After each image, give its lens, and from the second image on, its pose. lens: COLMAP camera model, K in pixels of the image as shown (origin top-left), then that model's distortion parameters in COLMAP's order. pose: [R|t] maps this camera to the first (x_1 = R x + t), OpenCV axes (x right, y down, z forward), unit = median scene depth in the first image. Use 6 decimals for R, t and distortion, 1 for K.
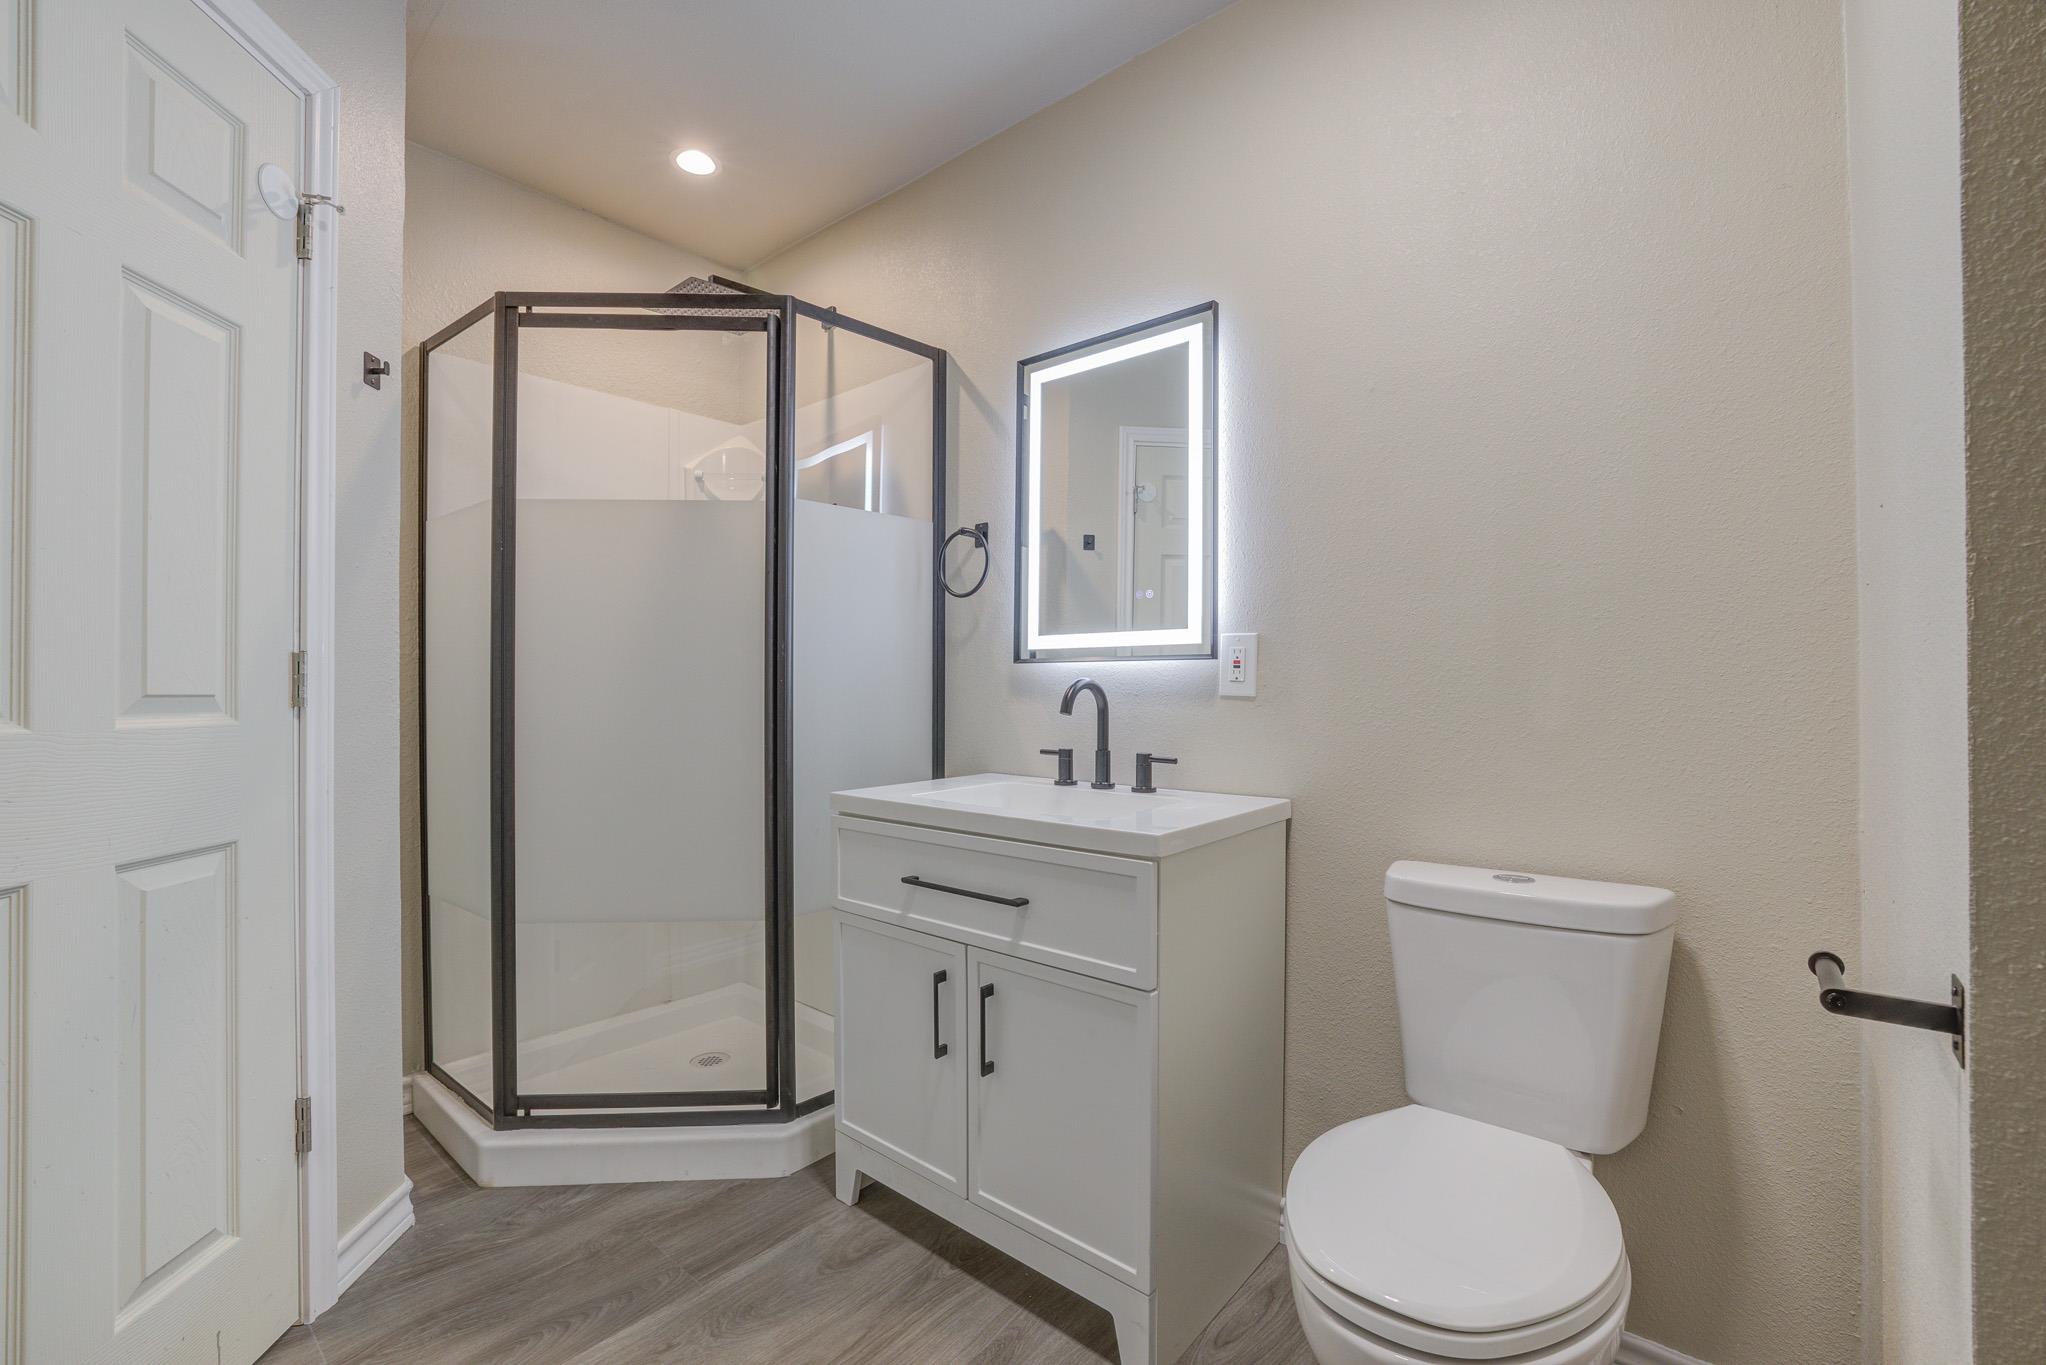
lens RADIAL K [[869.4, 0, 1018.2], [0, 869.4, 686.2], [0, 0, 1]] dist [-0.047043, 0.016858]
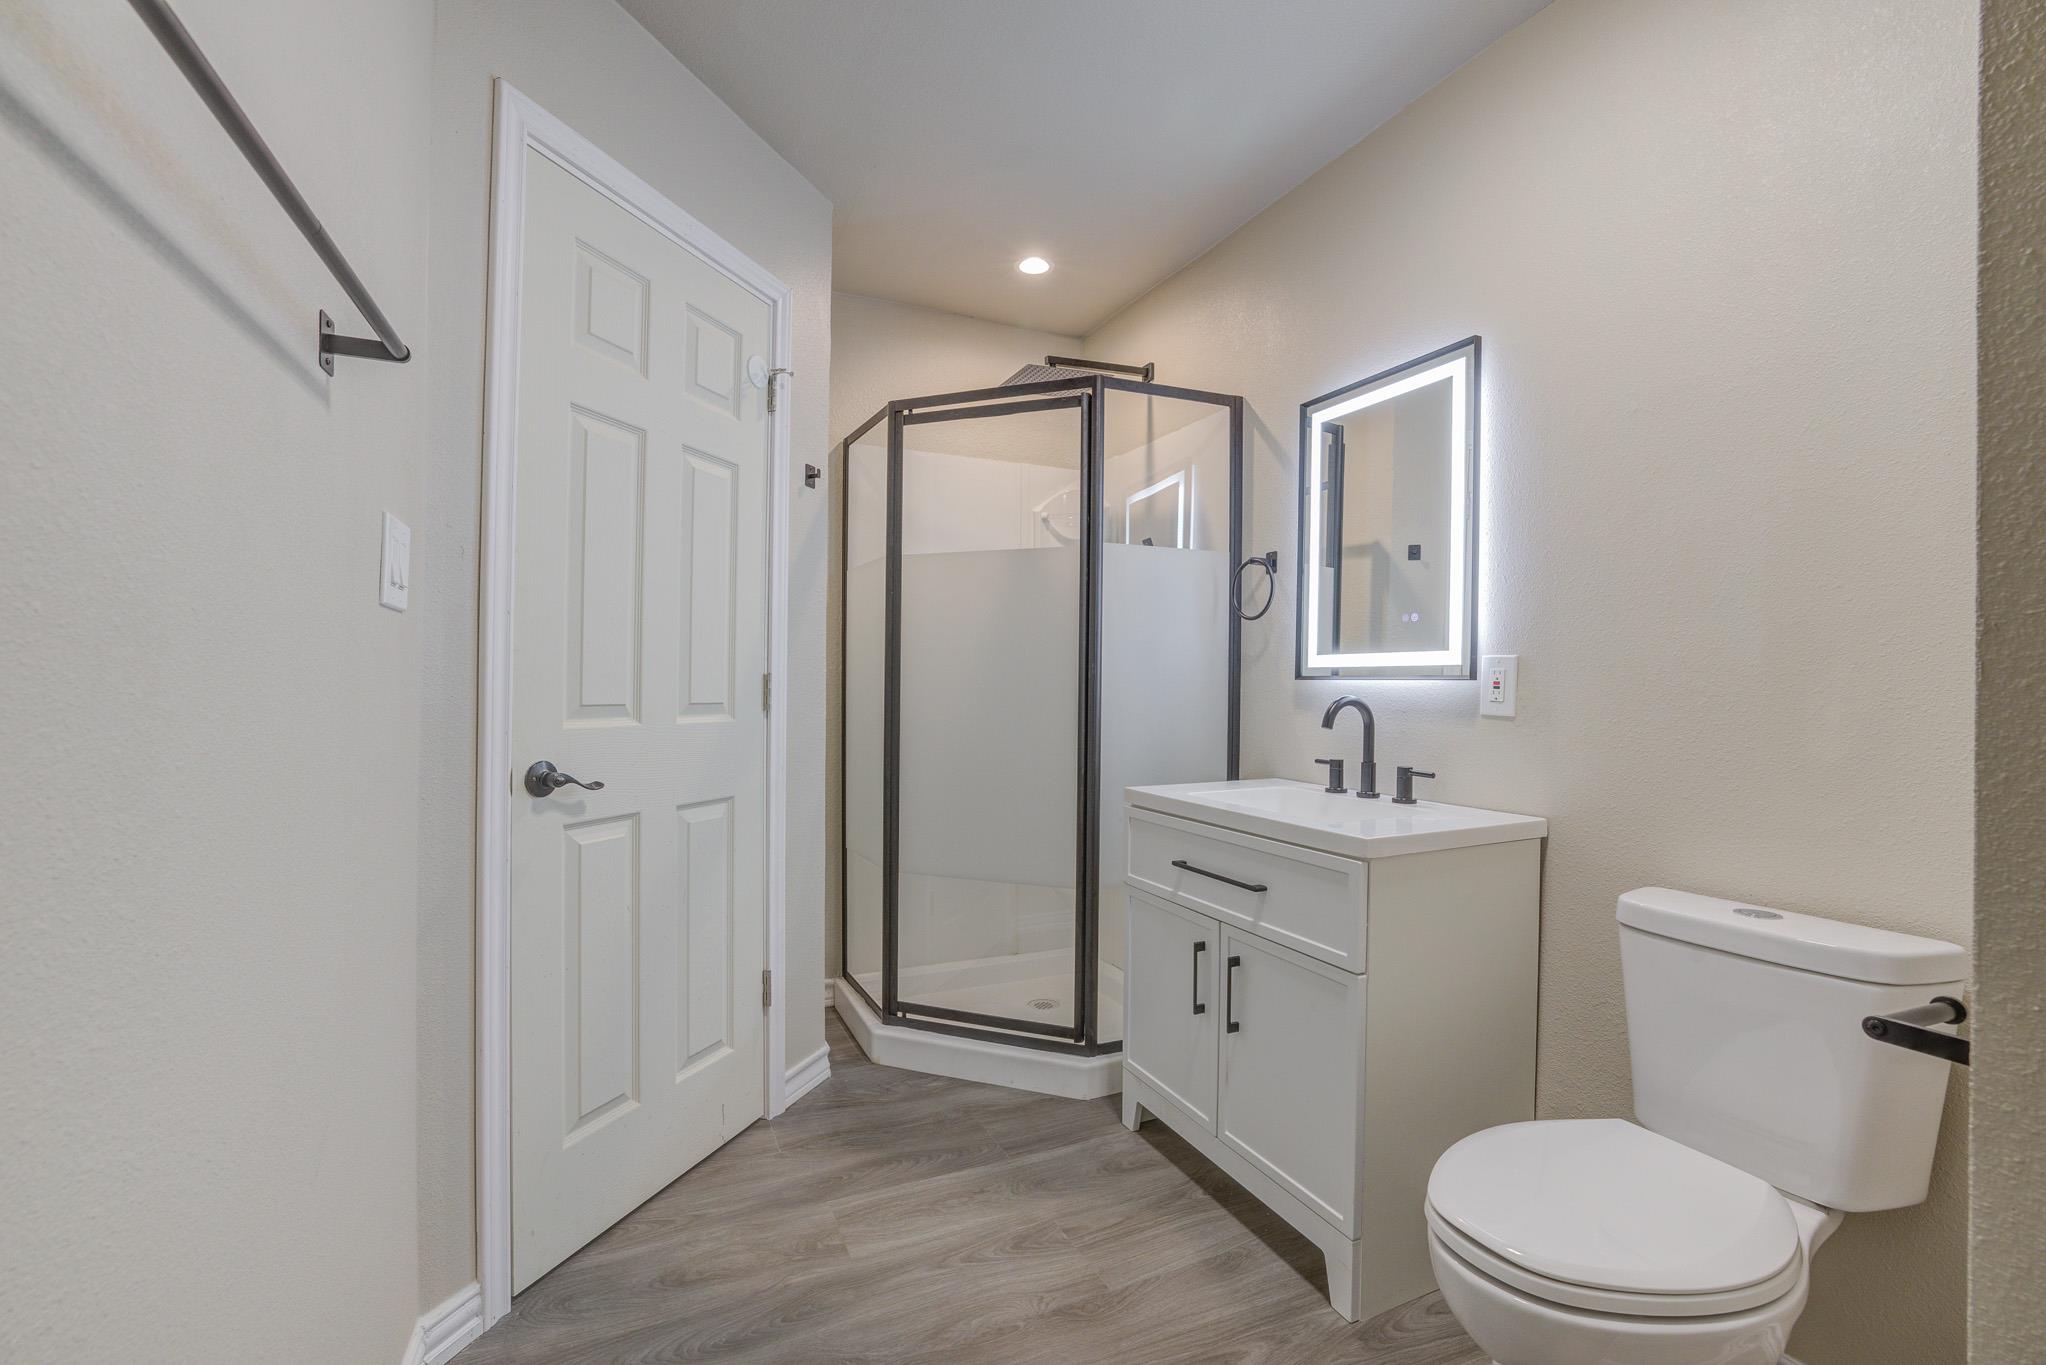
lens RADIAL K [[869.4, 0, 1018.2], [0, 869.4, 686.2], [0, 0, 1]] dist [-0.047043, 0.016858]
pose [[0.907827, 0.009256, -0.419243, 0.179264], [-0.008575, 0.999957, 0.003508, -0.024892], [0.419258, 0.000411, 0.907867, -0.187070]]
